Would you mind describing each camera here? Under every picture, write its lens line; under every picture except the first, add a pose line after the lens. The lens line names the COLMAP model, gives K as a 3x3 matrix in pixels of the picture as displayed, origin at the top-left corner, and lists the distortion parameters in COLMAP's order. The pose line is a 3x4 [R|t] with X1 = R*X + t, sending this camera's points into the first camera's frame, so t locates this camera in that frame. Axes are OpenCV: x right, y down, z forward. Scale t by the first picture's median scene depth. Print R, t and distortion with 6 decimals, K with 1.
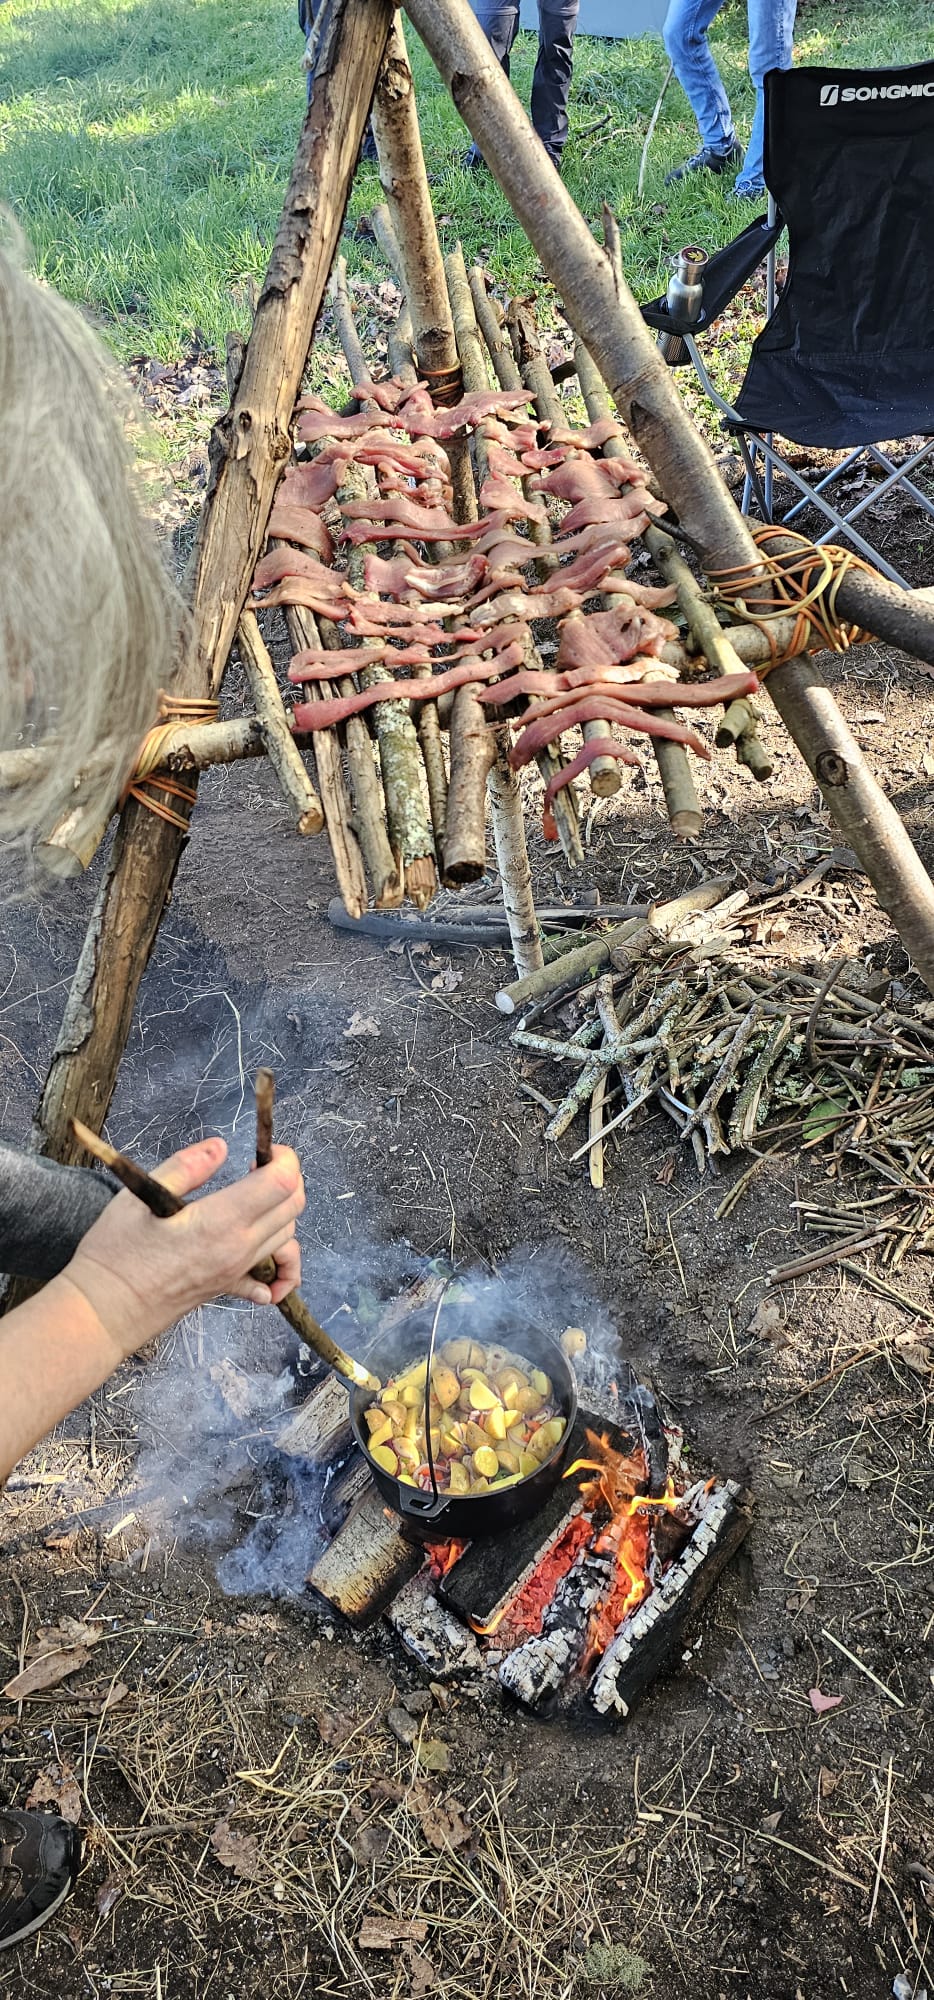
lens RADIAL K [[1403.2, 0, 467.0], [0, 1403.2, 1000.0], [0, 0, 1]] dist [0.022315, -0.000859]
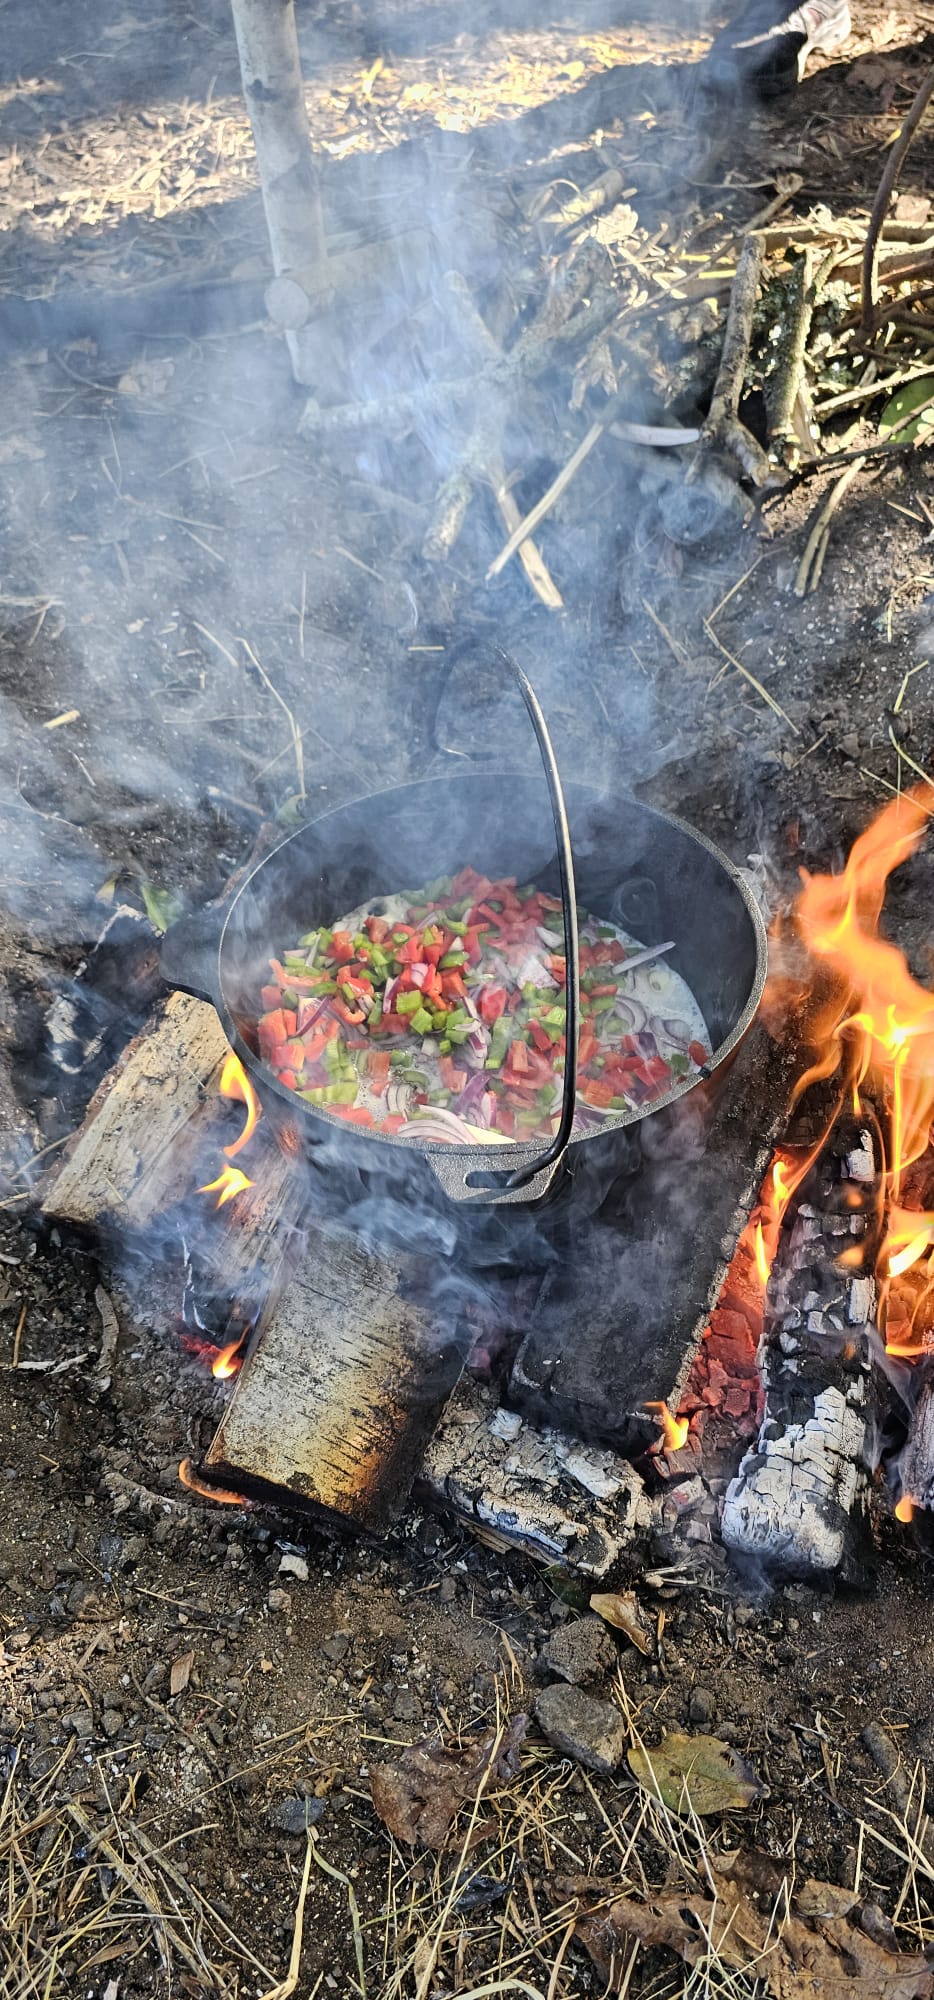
lens RADIAL K [[1403.2, 0, 467.0], [0, 1403.2, 1000.0], [0, 0, 1]] dist [0.022315, -0.000859]
pose [[0.944158, -0.215543, 0.249214, -0.121903], [0.190794, 0.974289, 0.119823, 0.255927], [-0.268633, -0.065583, 0.961007, 0.619079]]
